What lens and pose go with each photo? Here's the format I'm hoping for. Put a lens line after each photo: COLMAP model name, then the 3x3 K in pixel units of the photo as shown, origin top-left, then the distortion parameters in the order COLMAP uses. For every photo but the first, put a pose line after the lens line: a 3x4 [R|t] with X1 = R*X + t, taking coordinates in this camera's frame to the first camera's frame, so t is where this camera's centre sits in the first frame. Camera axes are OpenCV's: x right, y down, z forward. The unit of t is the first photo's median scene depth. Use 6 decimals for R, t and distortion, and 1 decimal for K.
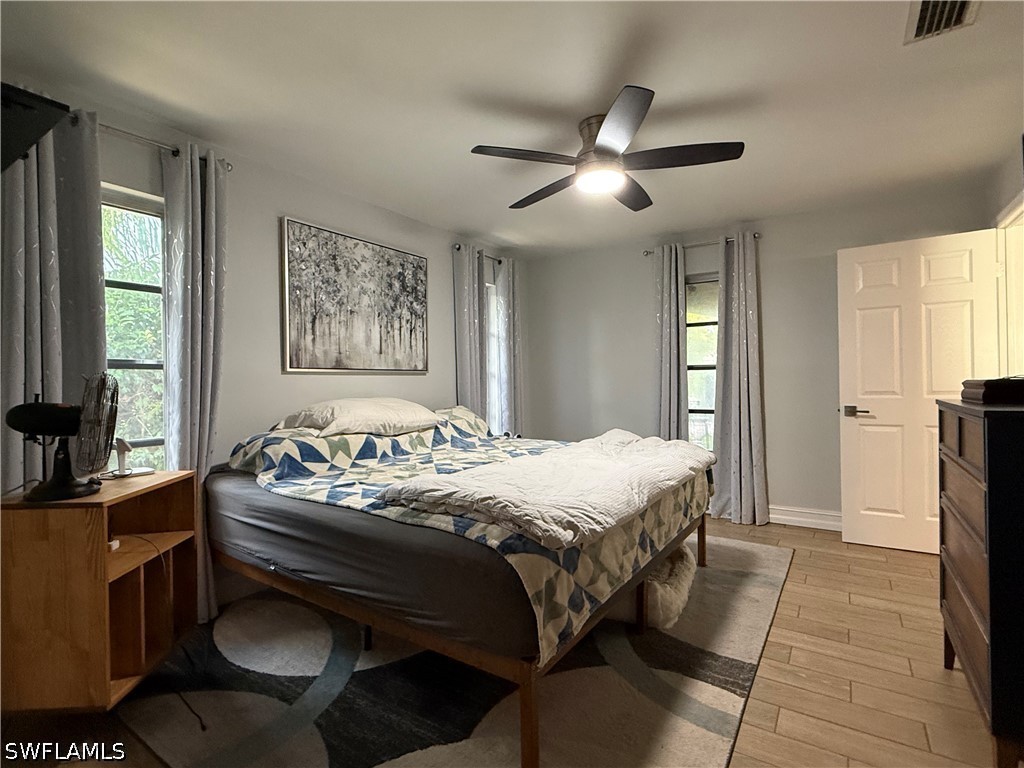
lens RADIAL K [[502.6, 0, 511.1], [0, 502.6, 382.6], [0, 0, 1]] dist [-0.002086, -0.000249]
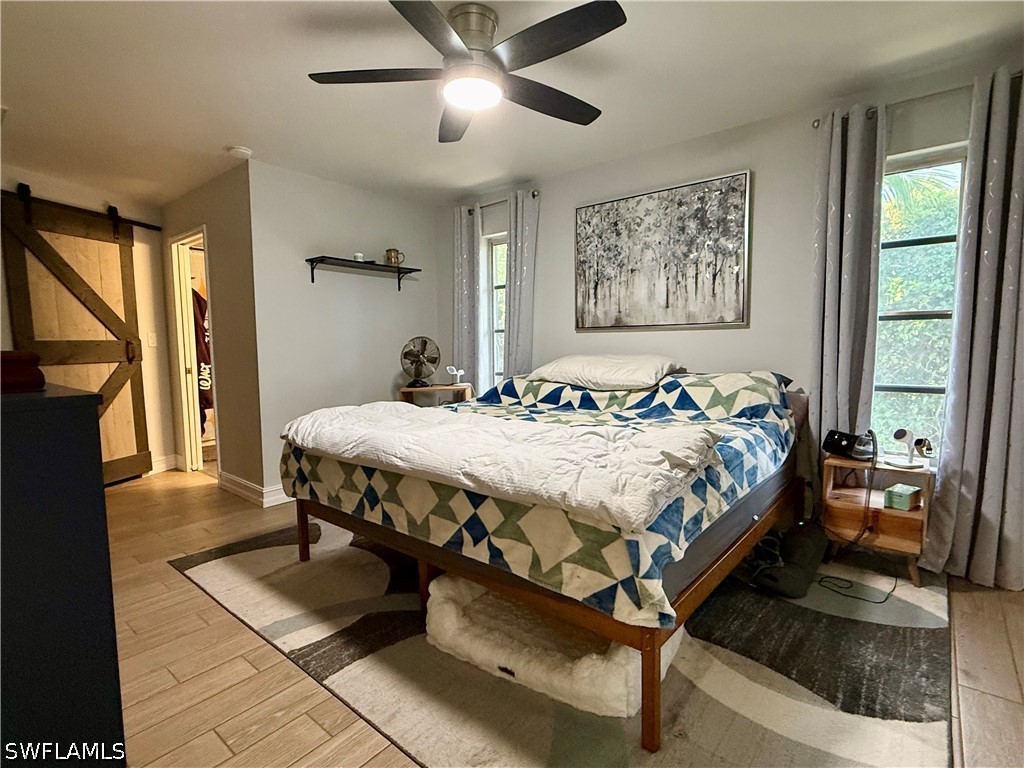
lens RADIAL K [[502.6, 0, 512.5], [0, 502.6, 386.4], [0, 0, 1]] dist [-0.002086, -0.000249]
pose [[-0.105571, 0.099652, -0.989406, 0.776547], [0.012893, 0.995020, 0.098842, -0.008488], [0.994328, -0.002322, -0.106330, 0.881586]]
